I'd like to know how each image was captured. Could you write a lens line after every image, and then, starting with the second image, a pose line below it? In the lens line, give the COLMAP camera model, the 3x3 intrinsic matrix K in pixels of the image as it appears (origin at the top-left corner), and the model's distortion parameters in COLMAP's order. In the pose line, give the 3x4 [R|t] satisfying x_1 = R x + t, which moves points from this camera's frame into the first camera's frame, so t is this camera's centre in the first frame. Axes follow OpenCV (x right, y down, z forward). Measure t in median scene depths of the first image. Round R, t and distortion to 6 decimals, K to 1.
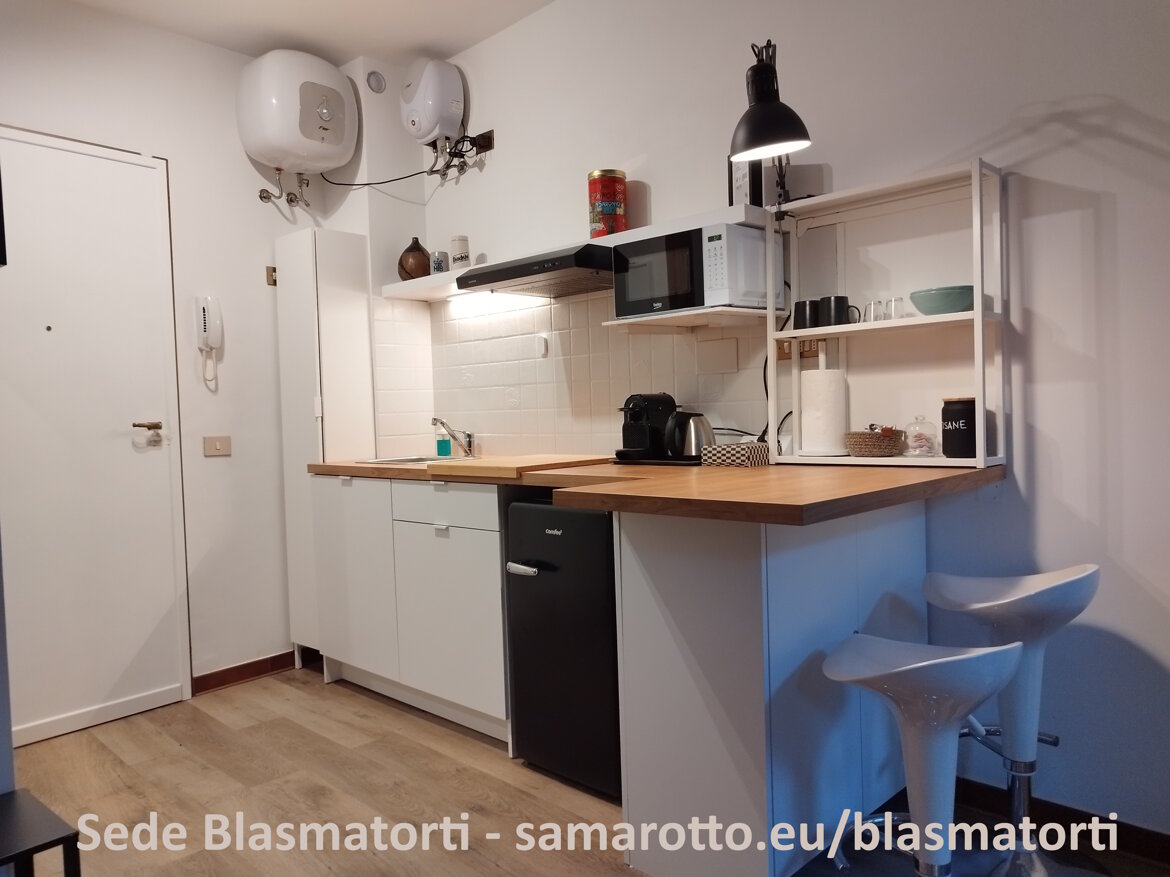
lens RADIAL K [[847.2, 0, 585.0], [0, 847.2, 438.5], [0, 0, 1]] dist [0.025297, -0.004257]
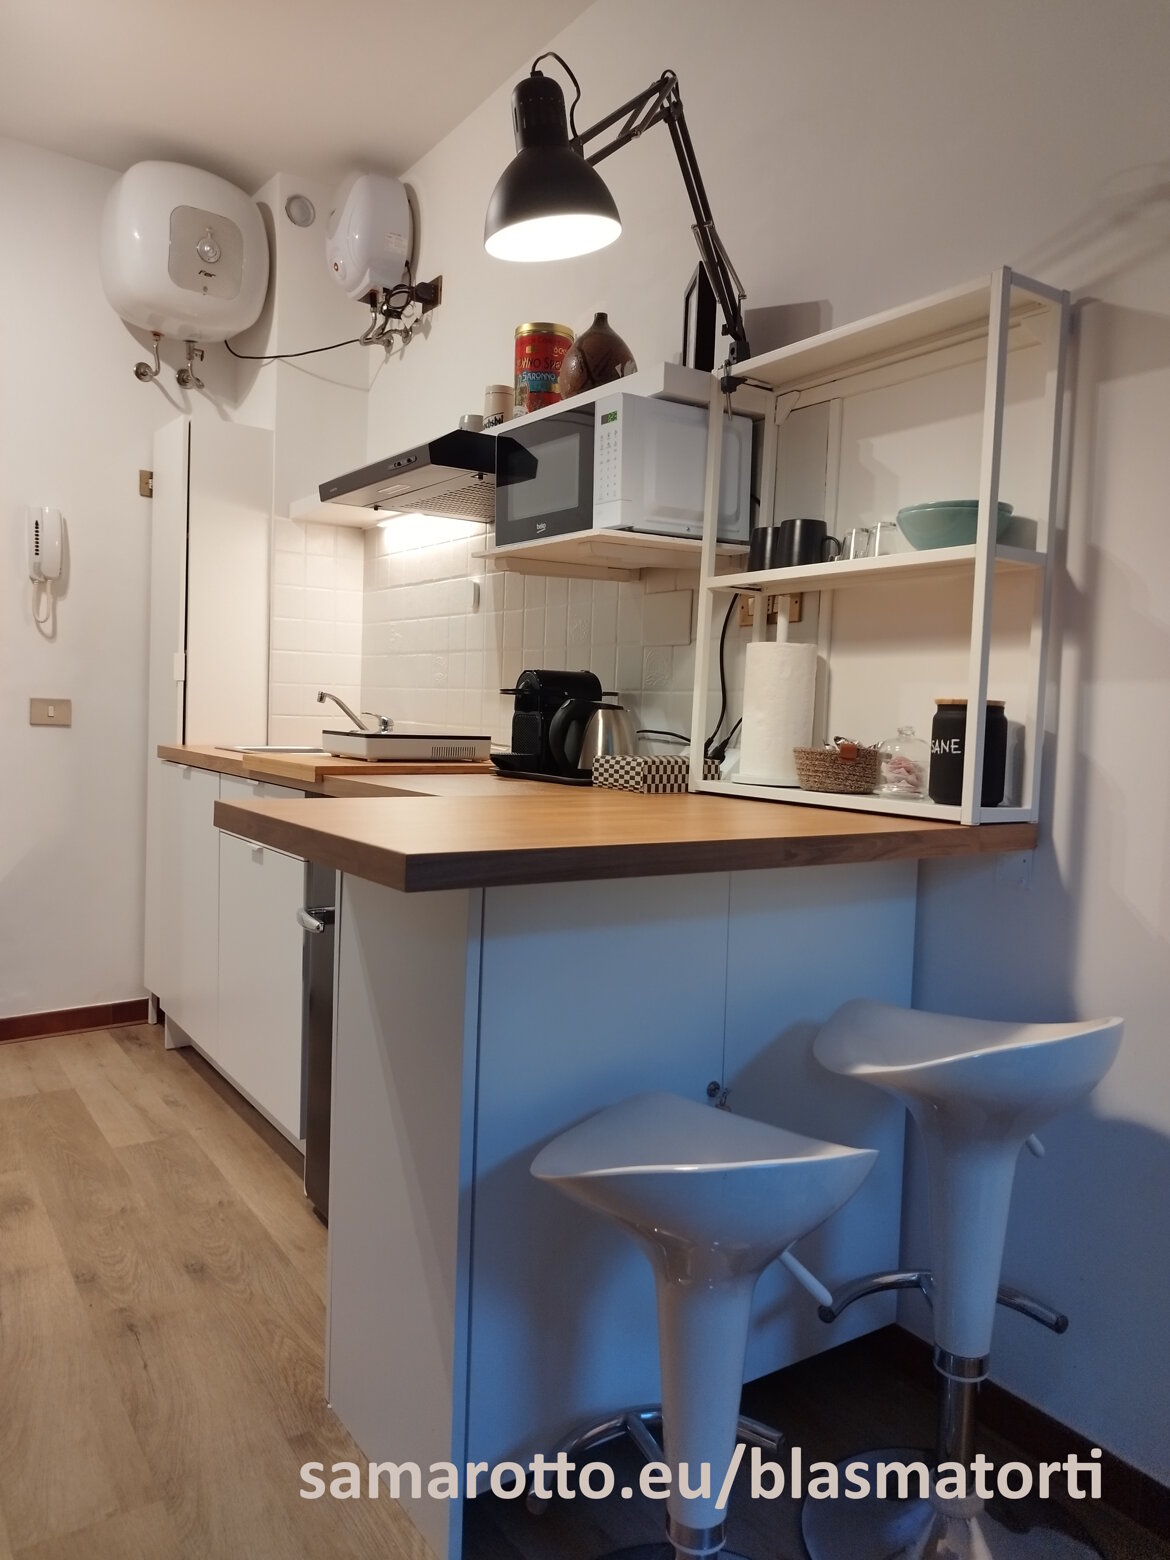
lens RADIAL K [[1126.6, 0, 585.1], [0, 1126.6, 774.6], [0, 0, 1]] dist [0.017952, -0.005862]
pose [[0.978412, 0.077851, -0.191441, 0.274499], [-0.073038, 0.996813, 0.032080, -0.002944], [0.193328, -0.017405, 0.980980, 0.167512]]
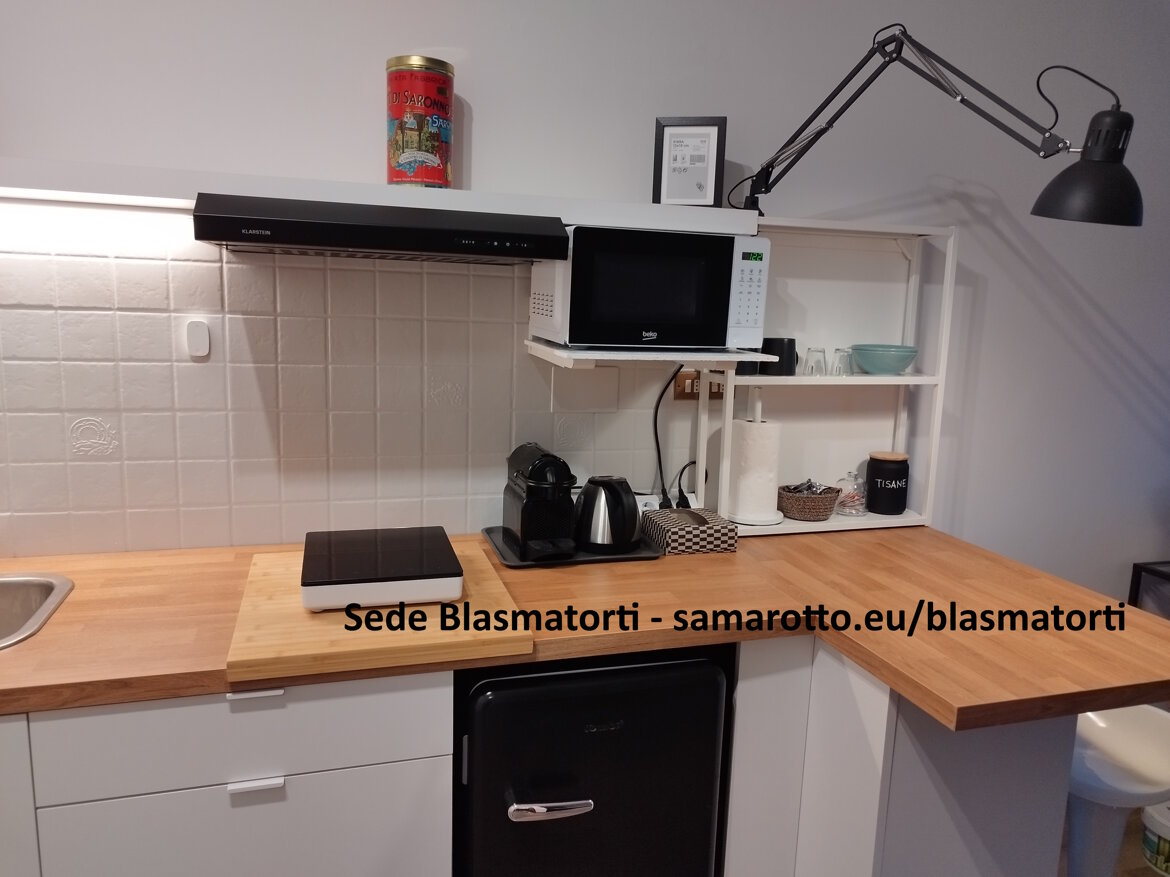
lens RADIAL K [[844.9, 0, 582.1], [0, 844.9, 441.6], [0, 0, 1]] dist [0.017952, -0.005862]
pose [[0.471964, -0.100572, 0.875862, -0.494268], [-0.021753, 0.991841, 0.125612, -0.146709], [-0.881349, -0.078337, 0.465926, 0.685480]]
